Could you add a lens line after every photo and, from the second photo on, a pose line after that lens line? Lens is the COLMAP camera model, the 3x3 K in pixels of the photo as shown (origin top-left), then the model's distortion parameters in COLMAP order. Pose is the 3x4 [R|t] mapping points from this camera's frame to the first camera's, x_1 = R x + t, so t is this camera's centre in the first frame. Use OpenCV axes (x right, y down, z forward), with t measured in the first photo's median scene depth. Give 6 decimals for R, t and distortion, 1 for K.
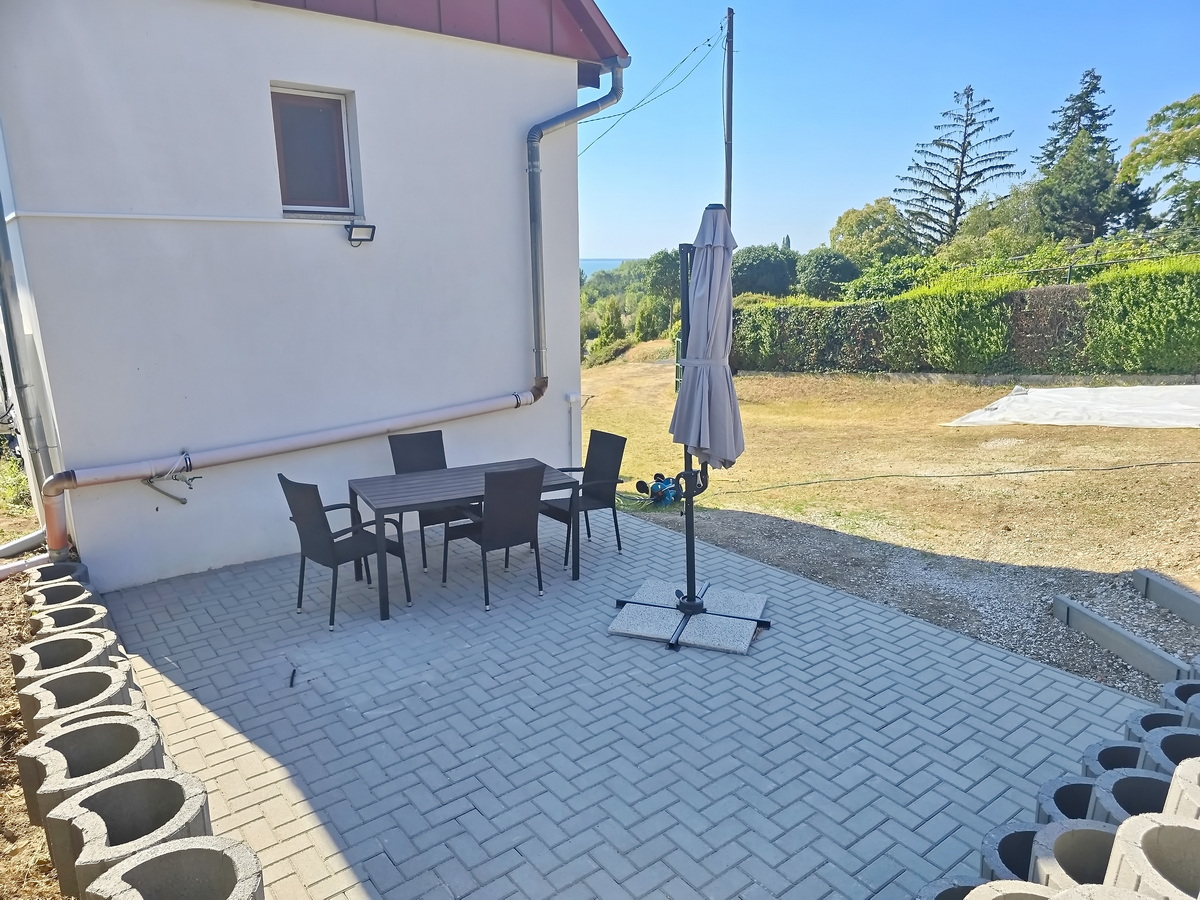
lens RADIAL K [[802.2, 0, 605.5], [0, 802.2, 460.6], [0, 0, 1]] dist [0.060463, -0.056075]
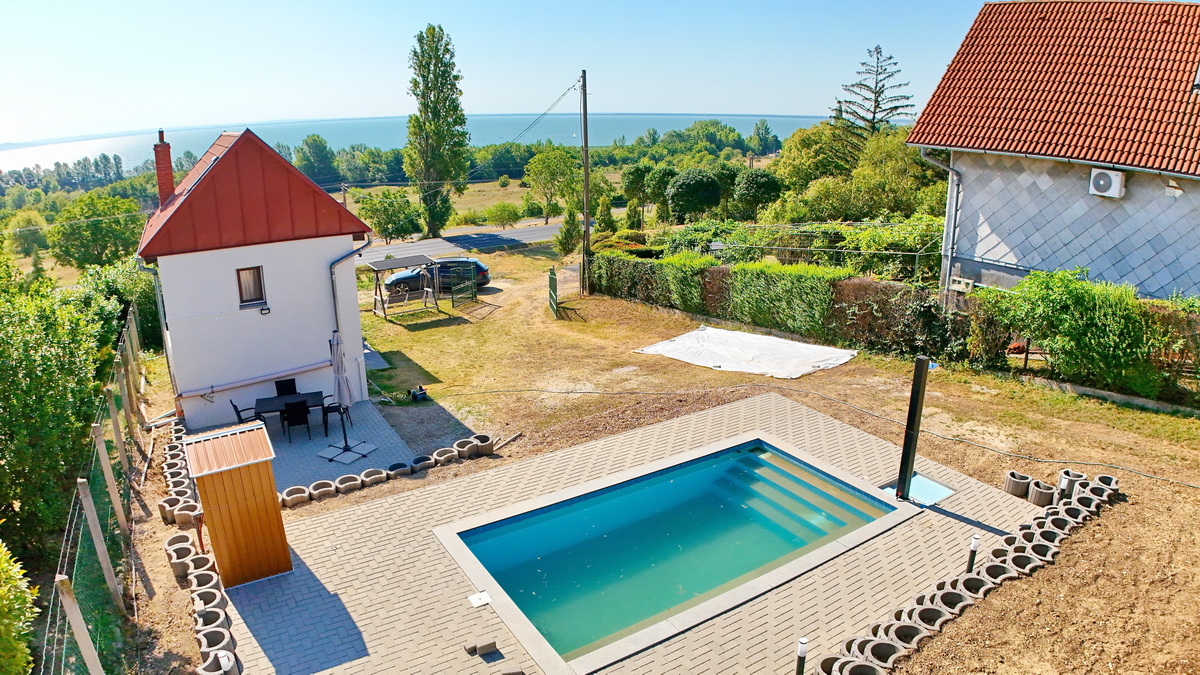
lens RADIAL K [[736.3, 0, 604.6], [0, 736.3, 338.0], [0, 0, 1]] dist [-0.175695, 0.013094]
pose [[0.993785, 0.034479, -0.105844, 0.177813], [-0.028460, 0.997919, 0.057862, -0.056050], [0.107618, -0.054490, 0.992698, -0.208882]]
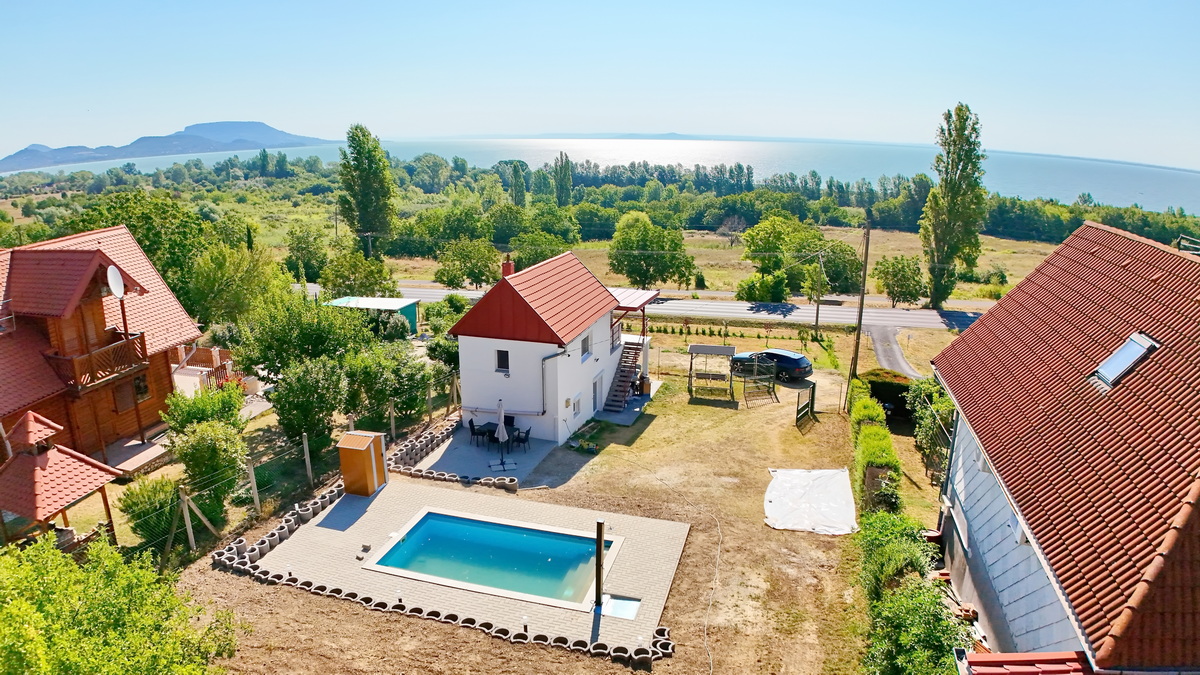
lens RADIAL K [[736.3, 0, 607.6], [0, 736.3, 333.0], [0, 0, 1]] dist [-0.175695, 0.013094]
pose [[0.581689, 0.218791, -0.783434, 0.553101], [-0.205712, 0.971406, 0.118547, -0.186512], [0.786969, 0.092204, 0.610064, -0.205026]]
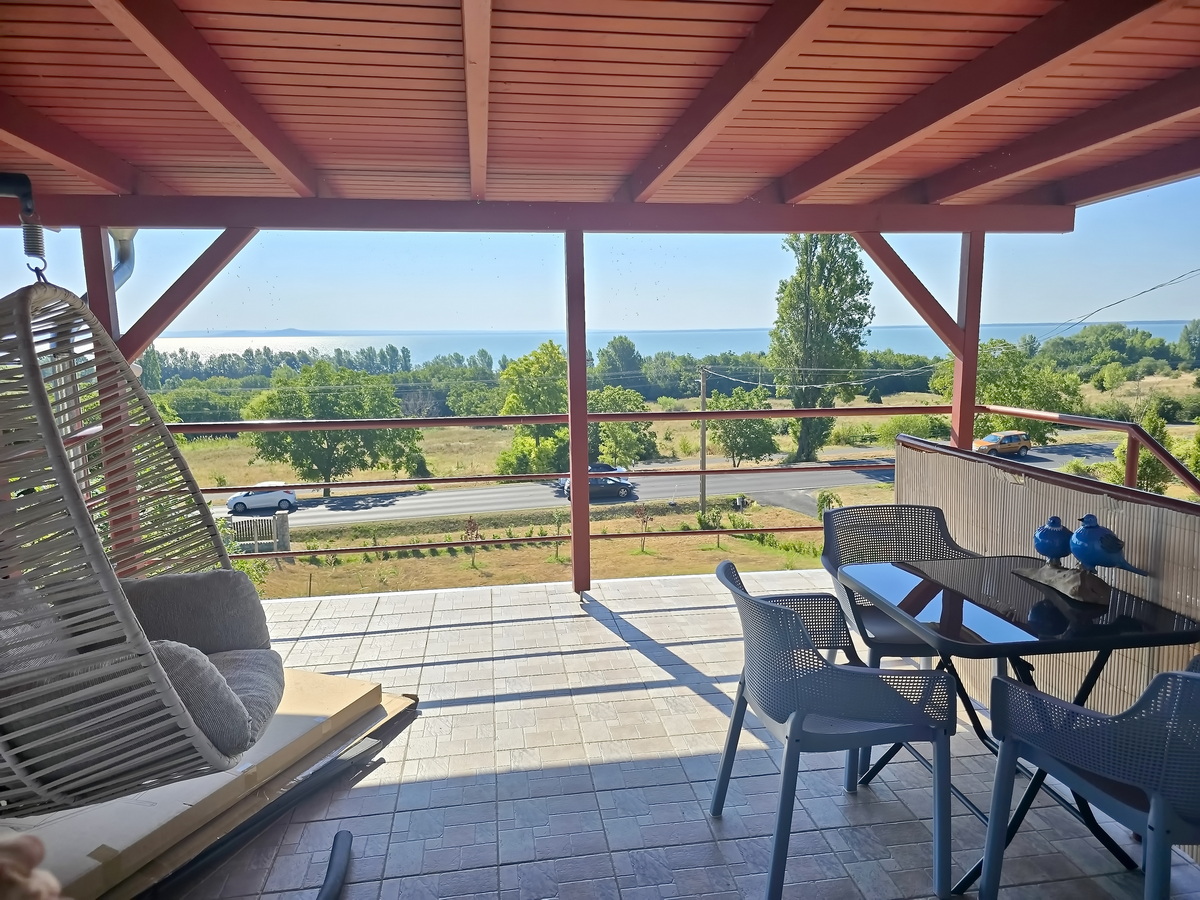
lens RADIAL K [[802.2, 0, 614.4], [0, 802.2, 457.8], [0, 0, 1]] dist [0.060463, -0.056075]
pose [[0.883424, 0.063144, -0.464301, -0.143199], [-0.102118, 0.993006, -0.059254, -0.083531], [0.457312, 0.099760, 0.883693, 0.270410]]
